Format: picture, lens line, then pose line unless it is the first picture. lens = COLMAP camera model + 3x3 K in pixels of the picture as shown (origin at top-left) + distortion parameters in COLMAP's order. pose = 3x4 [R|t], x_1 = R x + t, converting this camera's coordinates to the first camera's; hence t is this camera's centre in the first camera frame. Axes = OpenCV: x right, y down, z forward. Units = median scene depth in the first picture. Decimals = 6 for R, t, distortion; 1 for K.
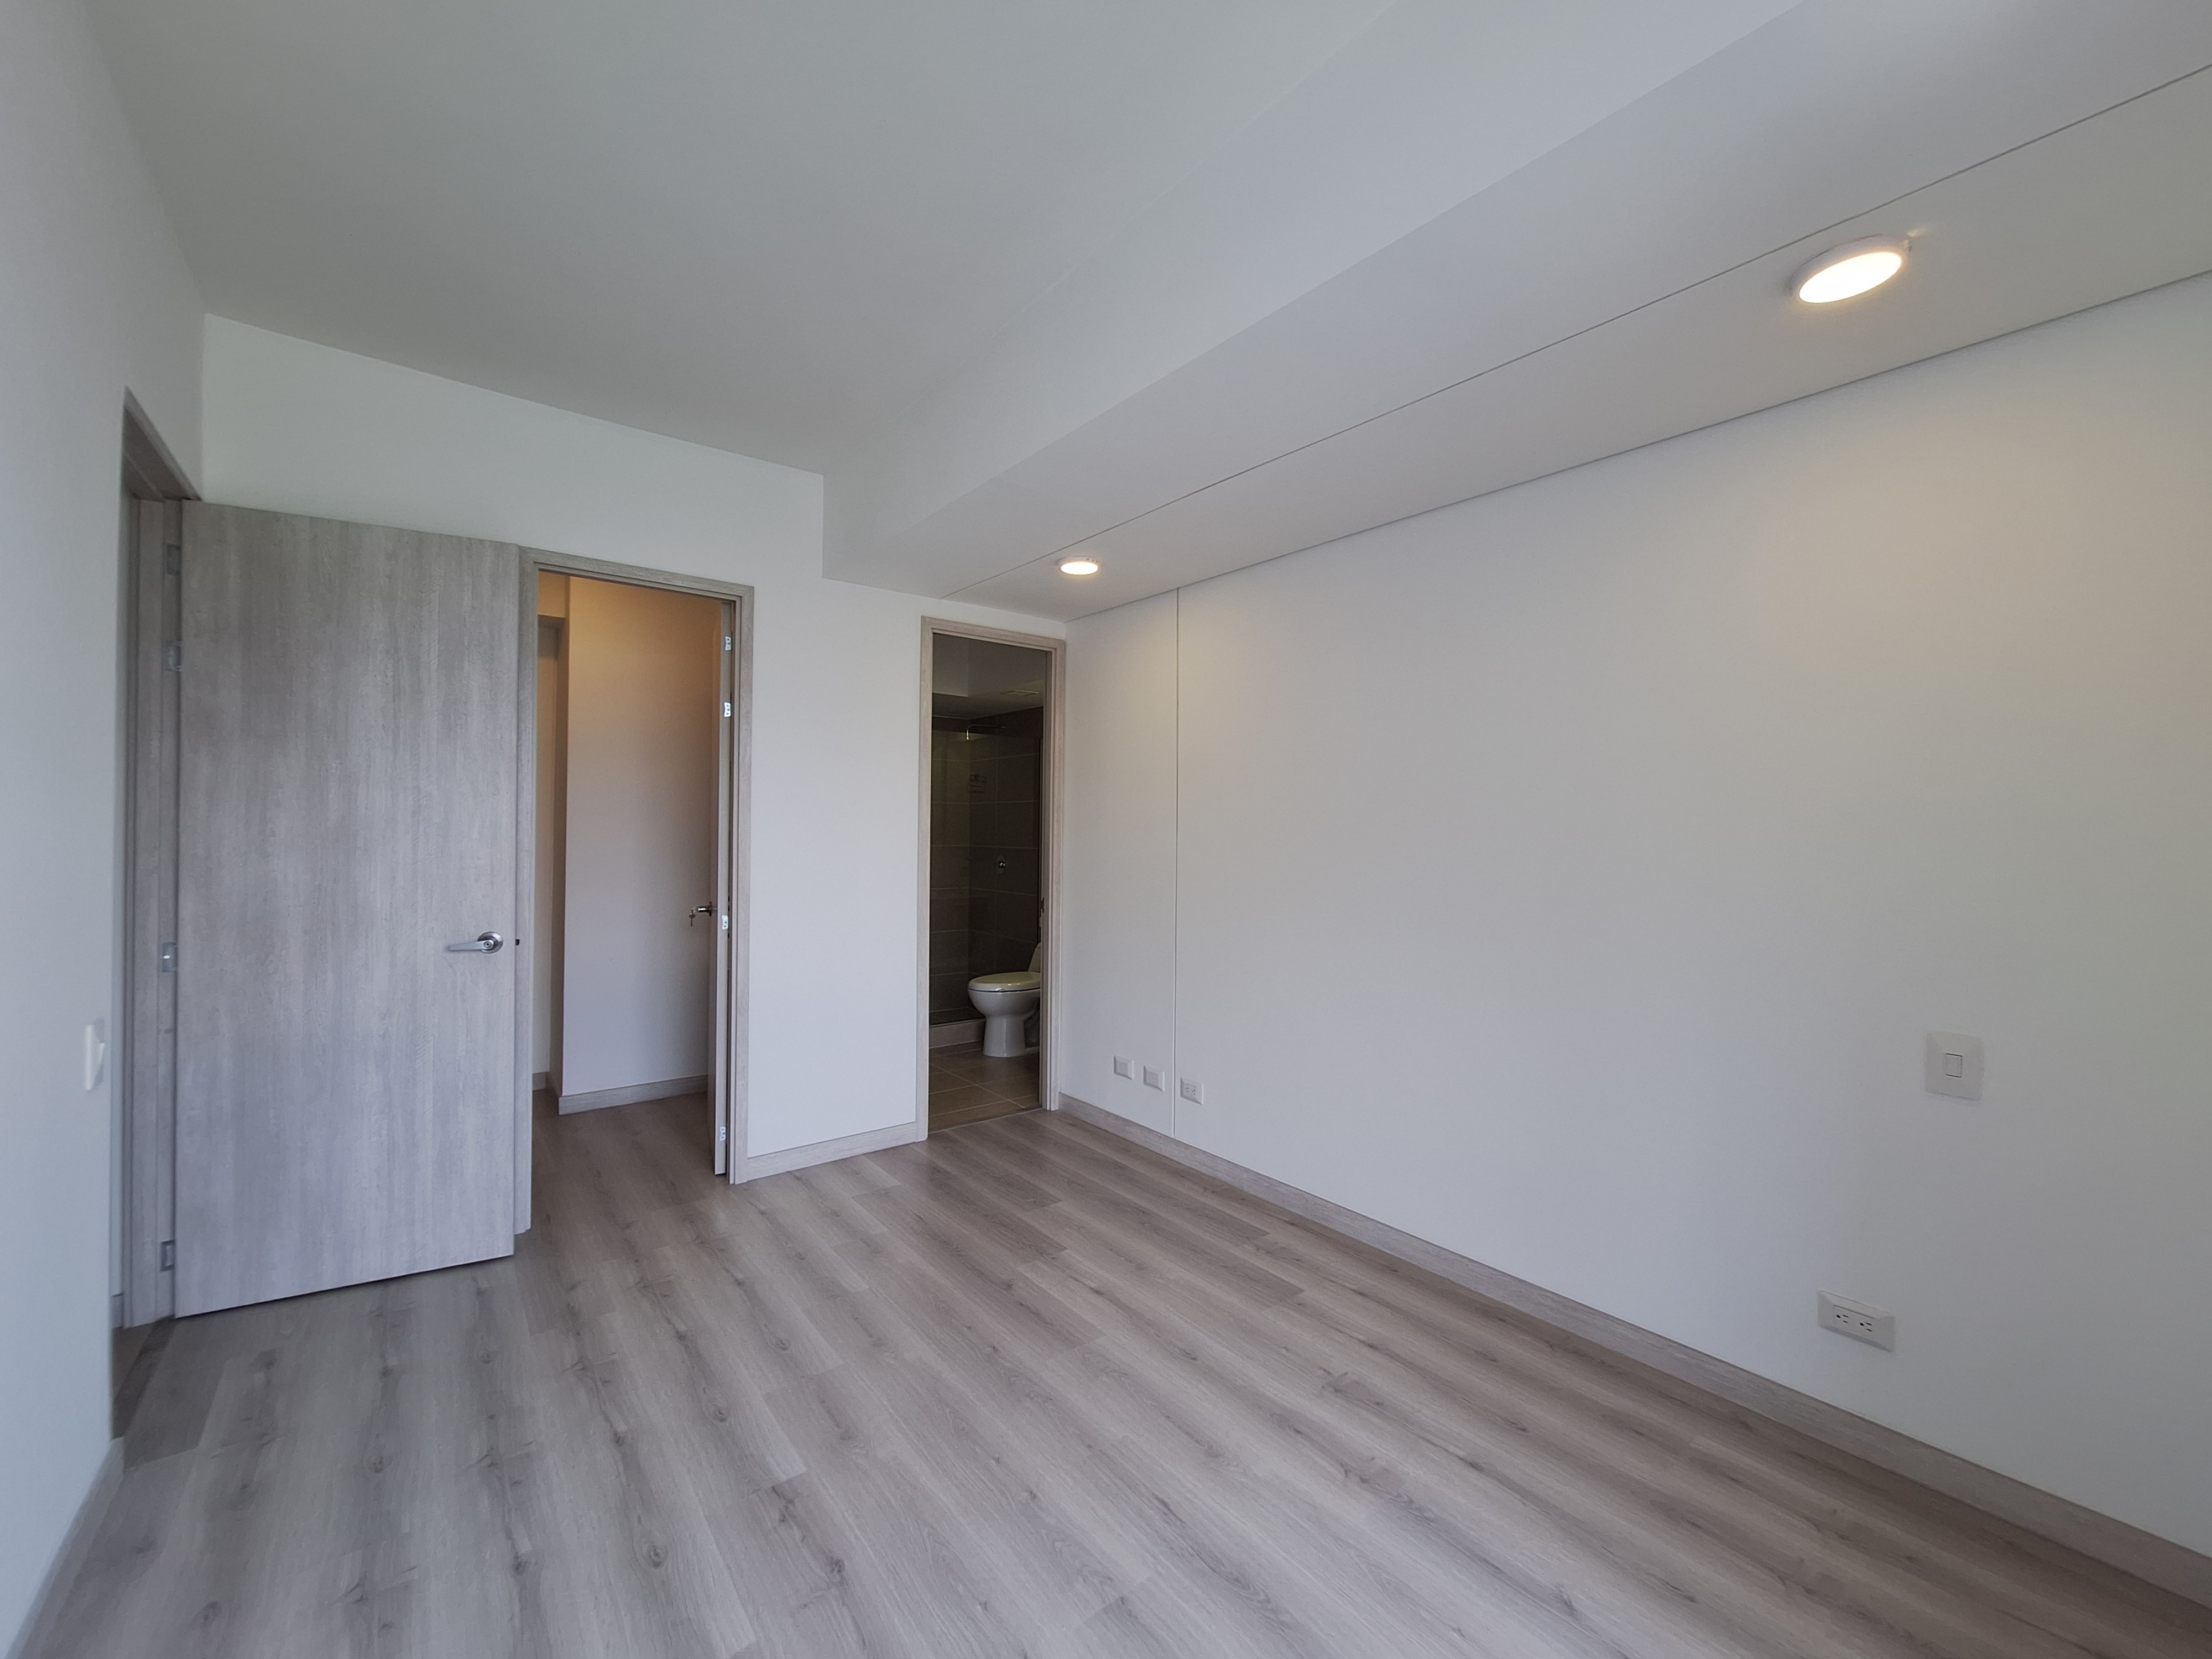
lens RADIAL K [[875.9, 0, 1111.5], [0, 875.9, 824.3], [0, 0, 1]] dist [-0.009346, 0.002845]
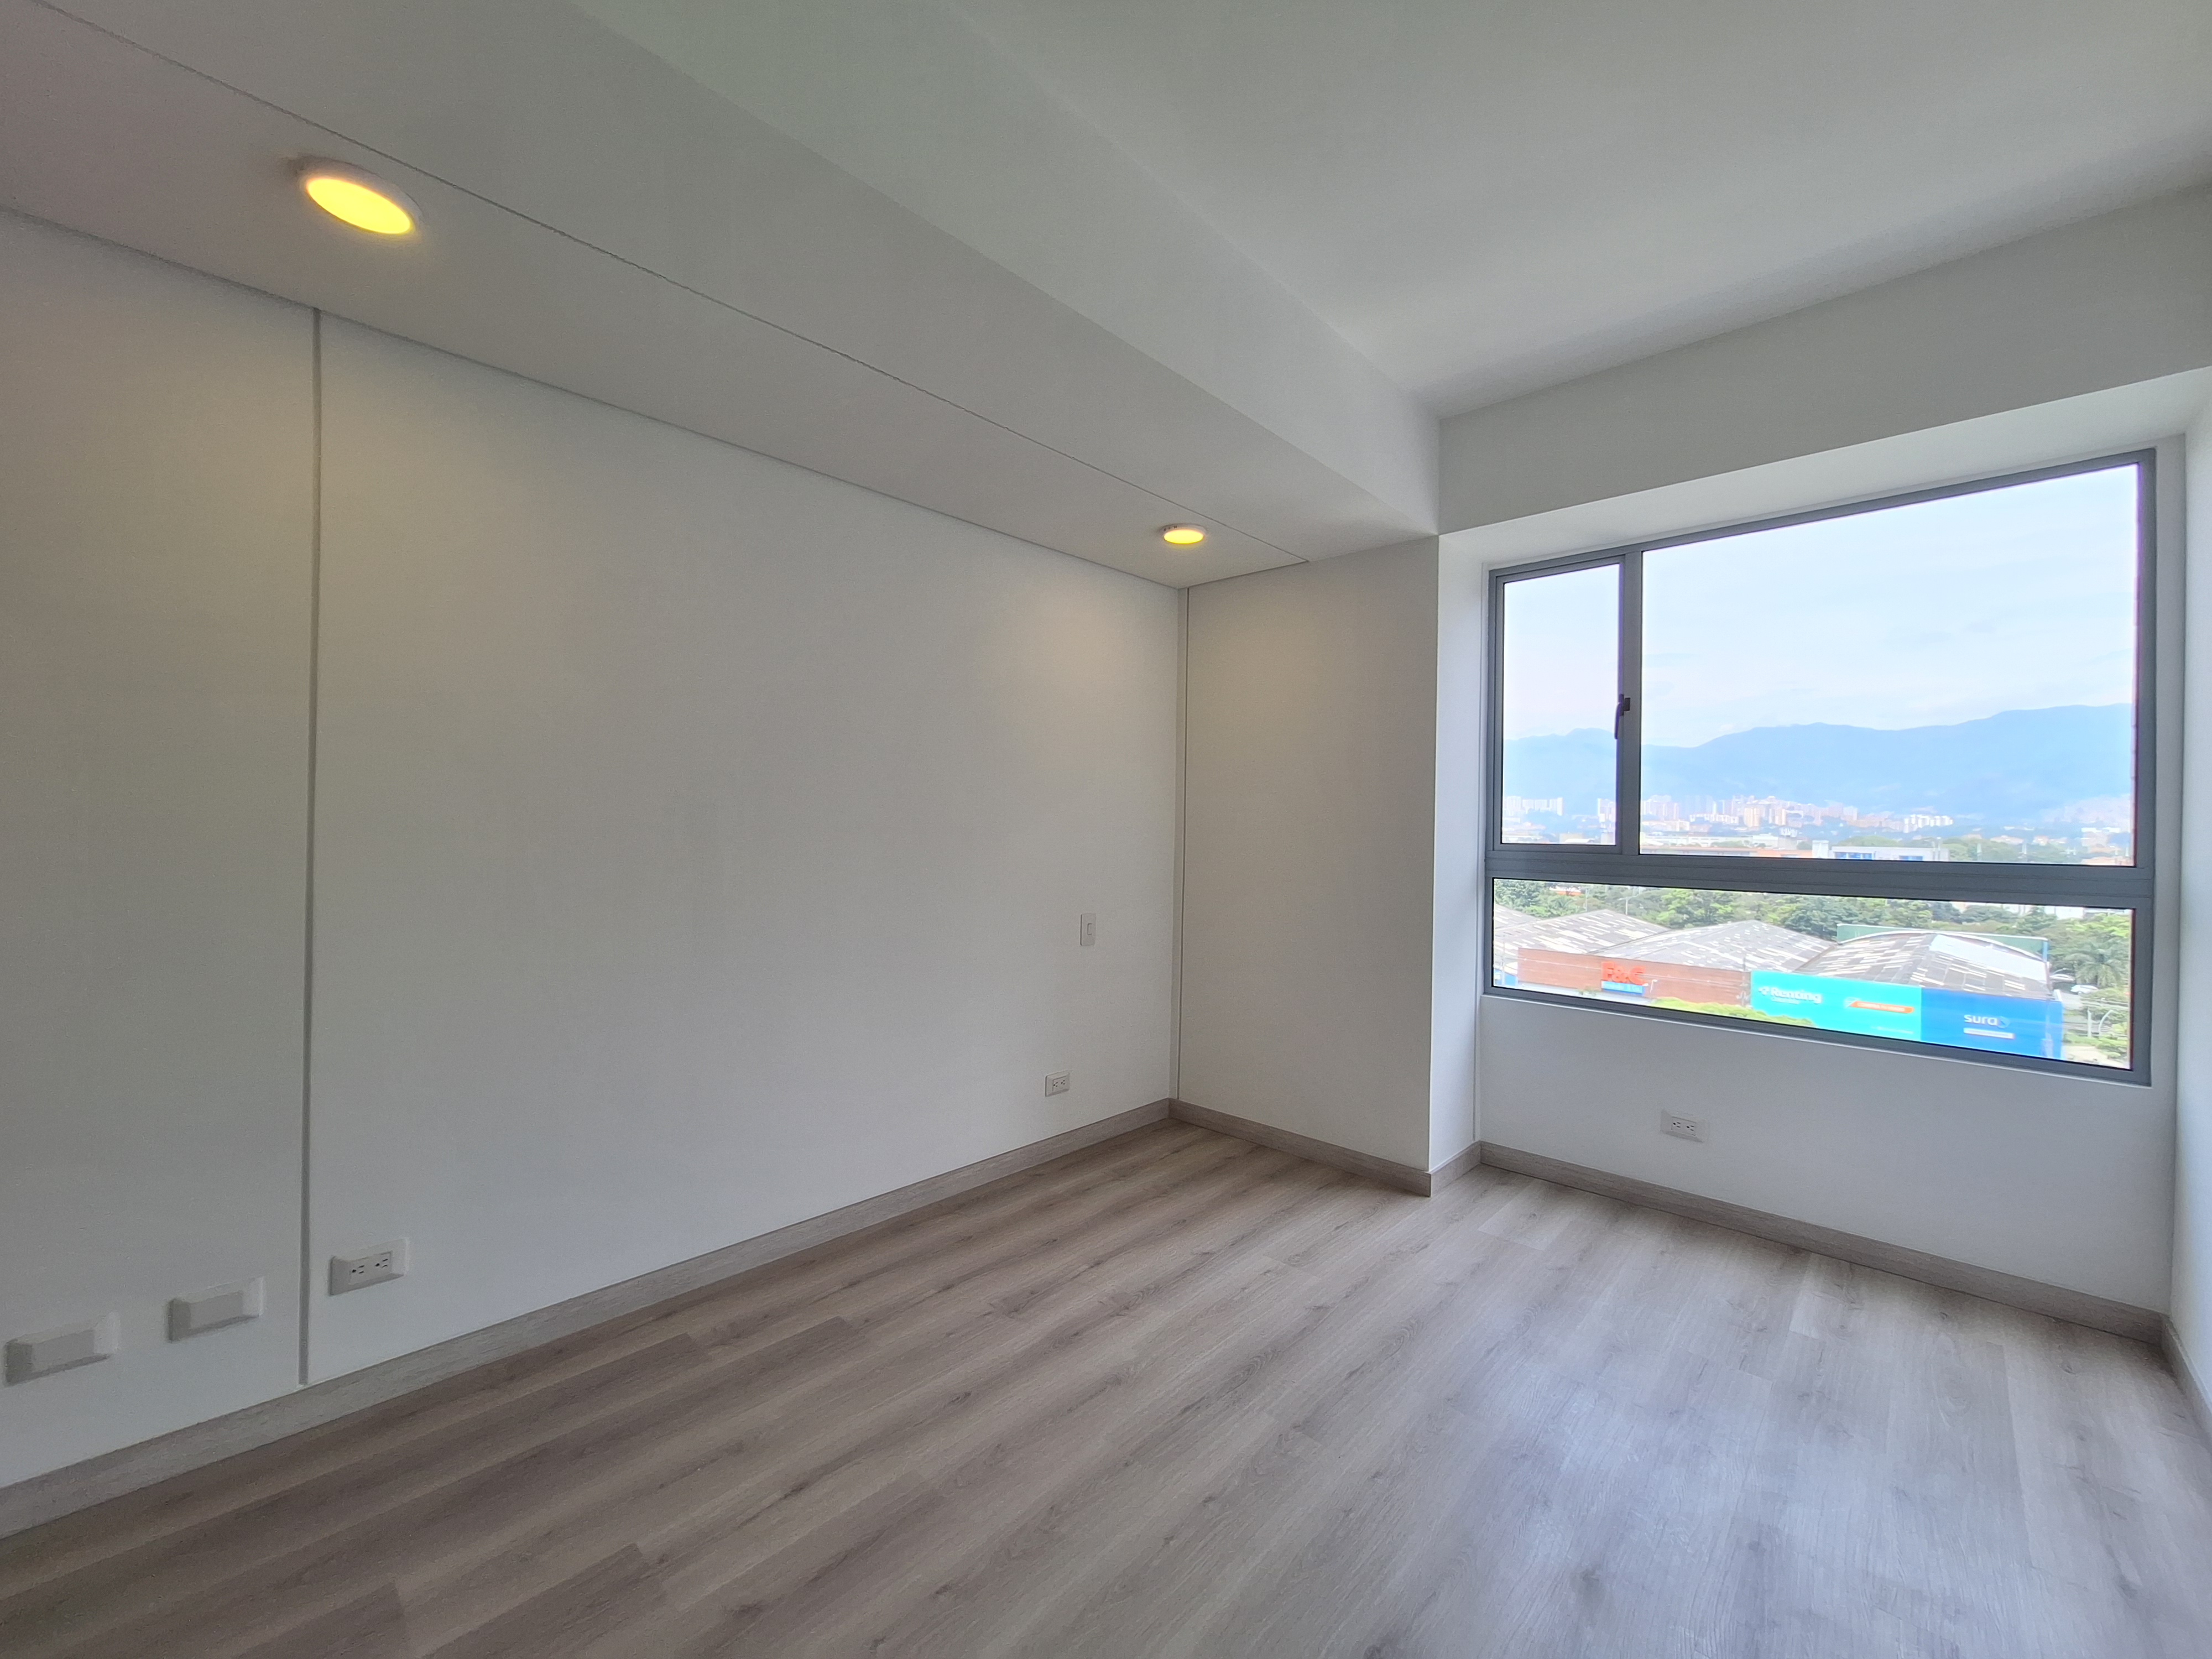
lens RADIAL K [[875.9, 0, 1111.7], [0, 875.9, 827.4], [0, 0, 1]] dist [-0.009346, 0.002845]
pose [[-0.141377, -0.015365, 0.989837, -0.741693], [-0.028784, 0.999521, 0.011404, 0.018958], [-0.989537, -0.026880, -0.141751, 0.927013]]
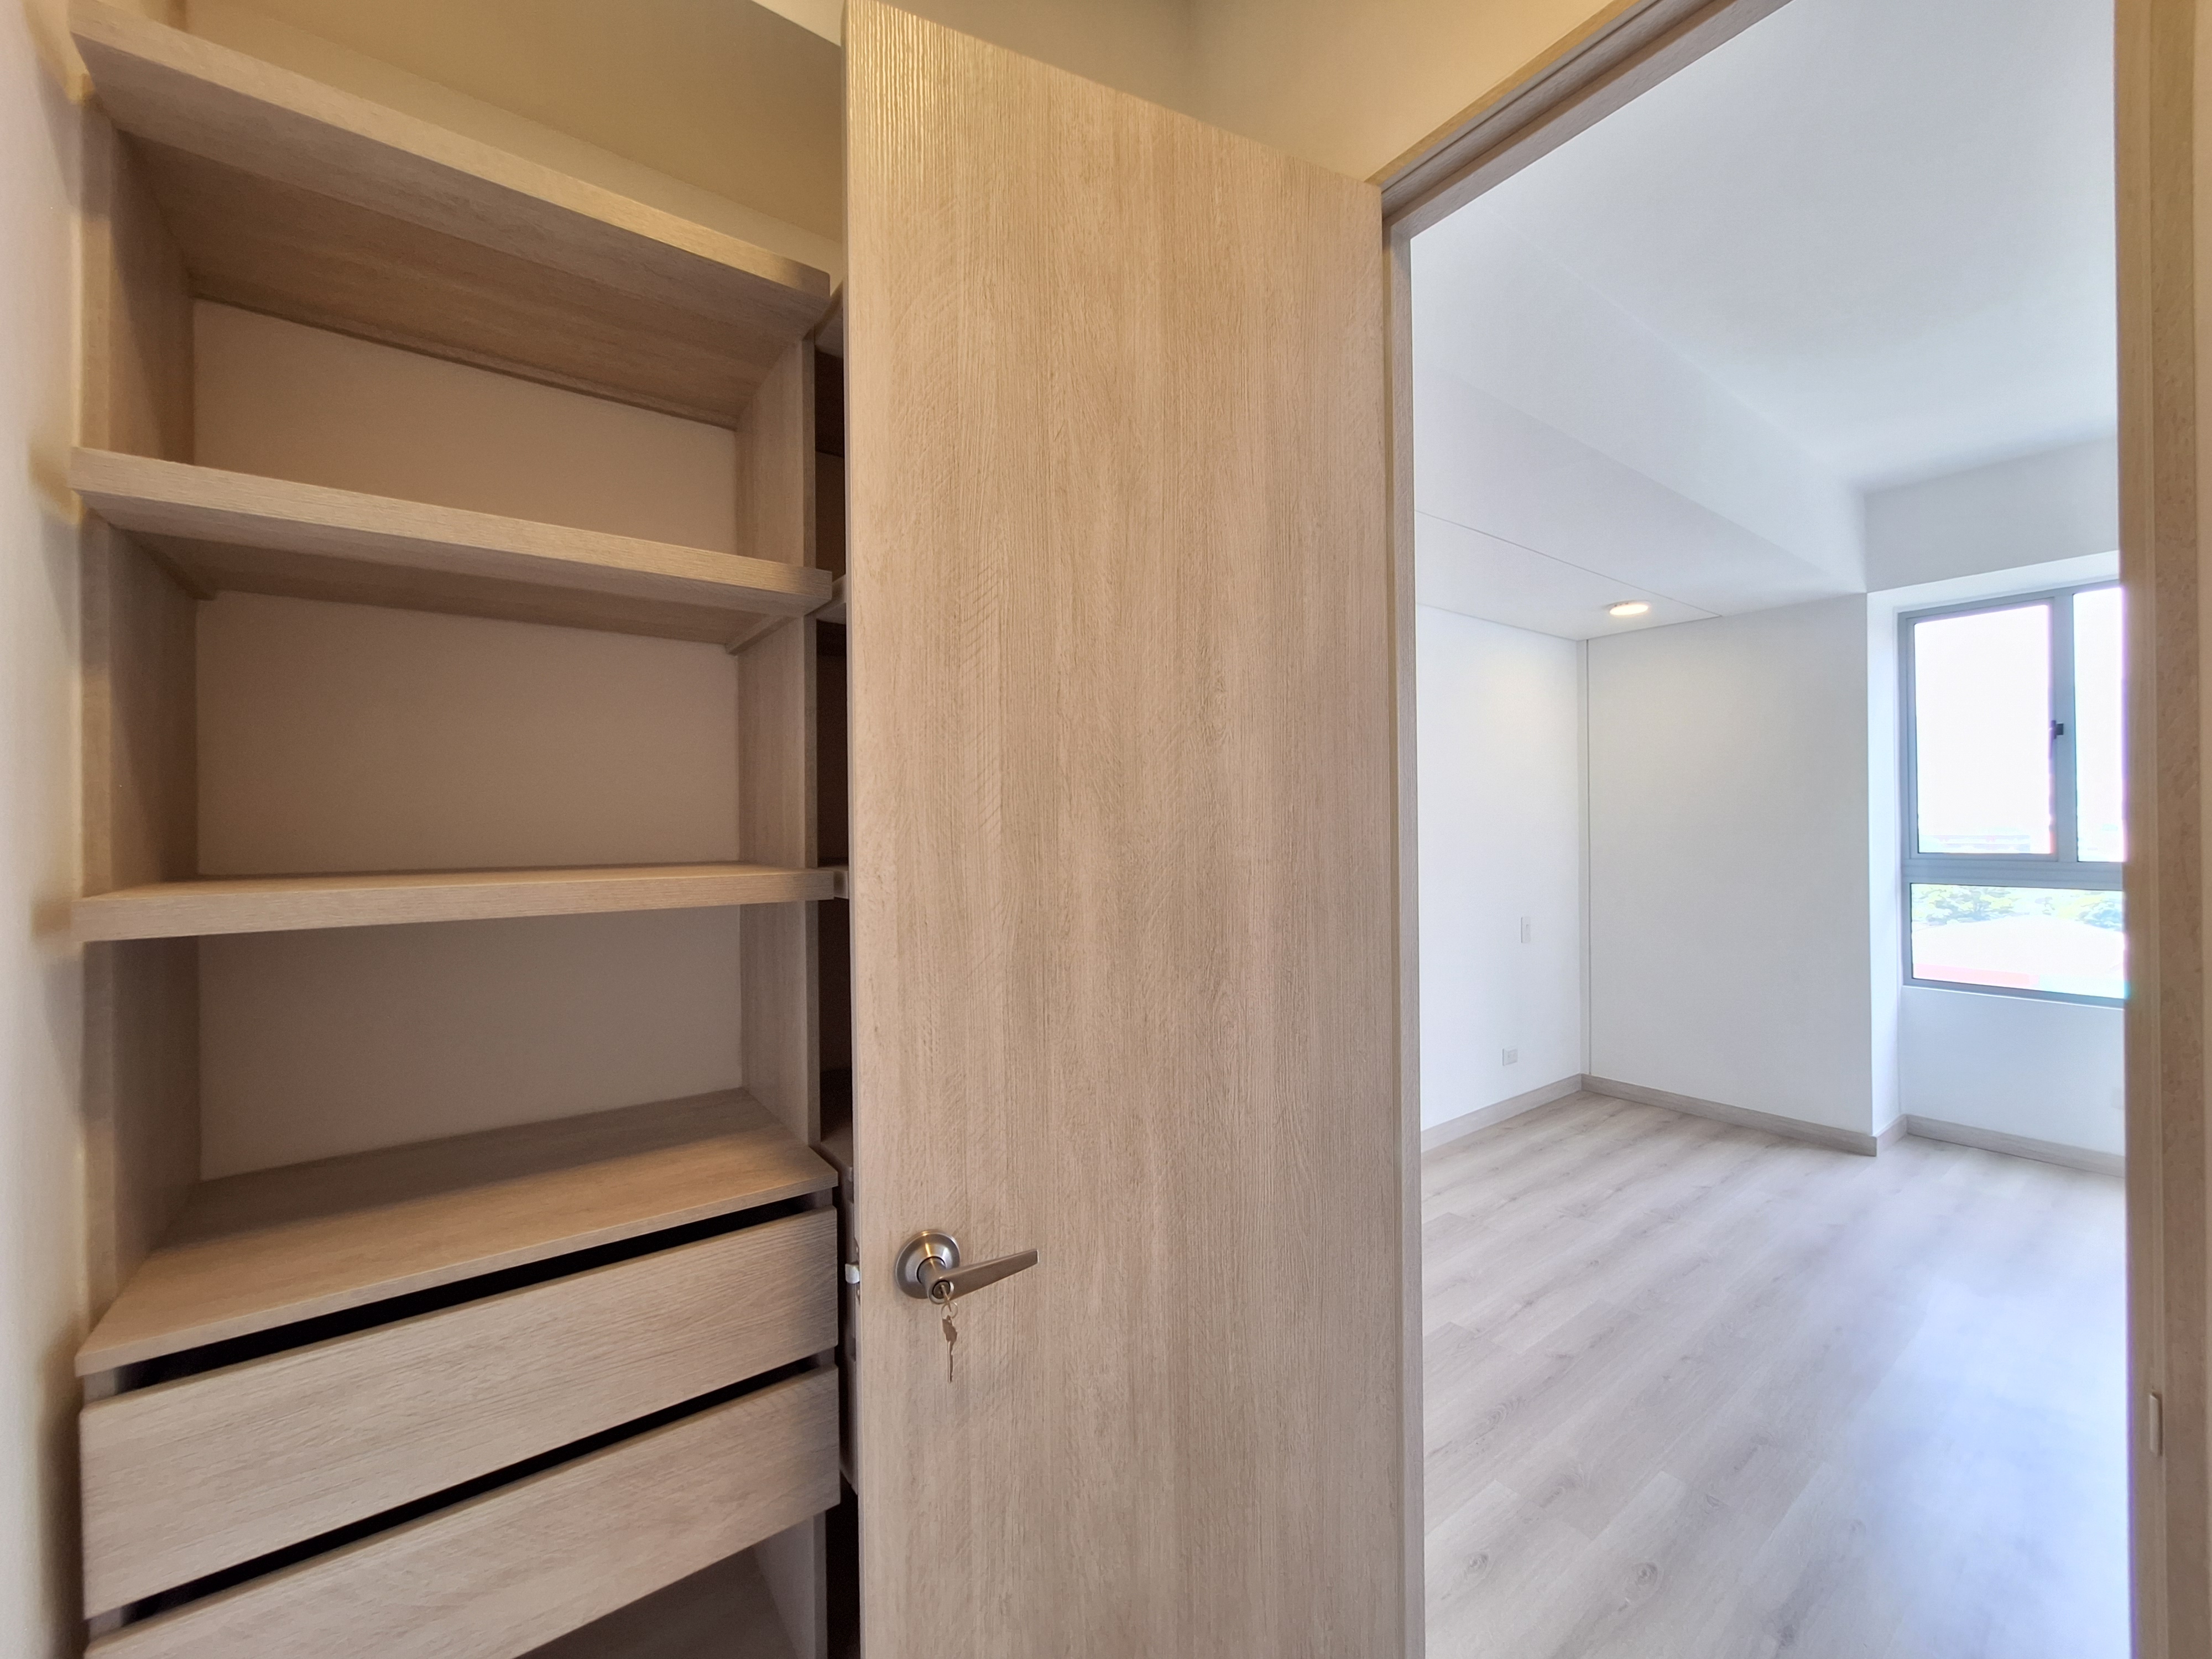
lens RADIAL K [[875.9, 0, 1104.5], [0, 875.9, 824.6], [0, 0, 1]] dist [-0.009346, 0.002845]
pose [[0.041457, -0.009416, 0.999096, -1.098913], [0.000461, 0.999956, 0.009405, -0.024576], [-0.999140, 0.000071, 0.041460, 1.541983]]
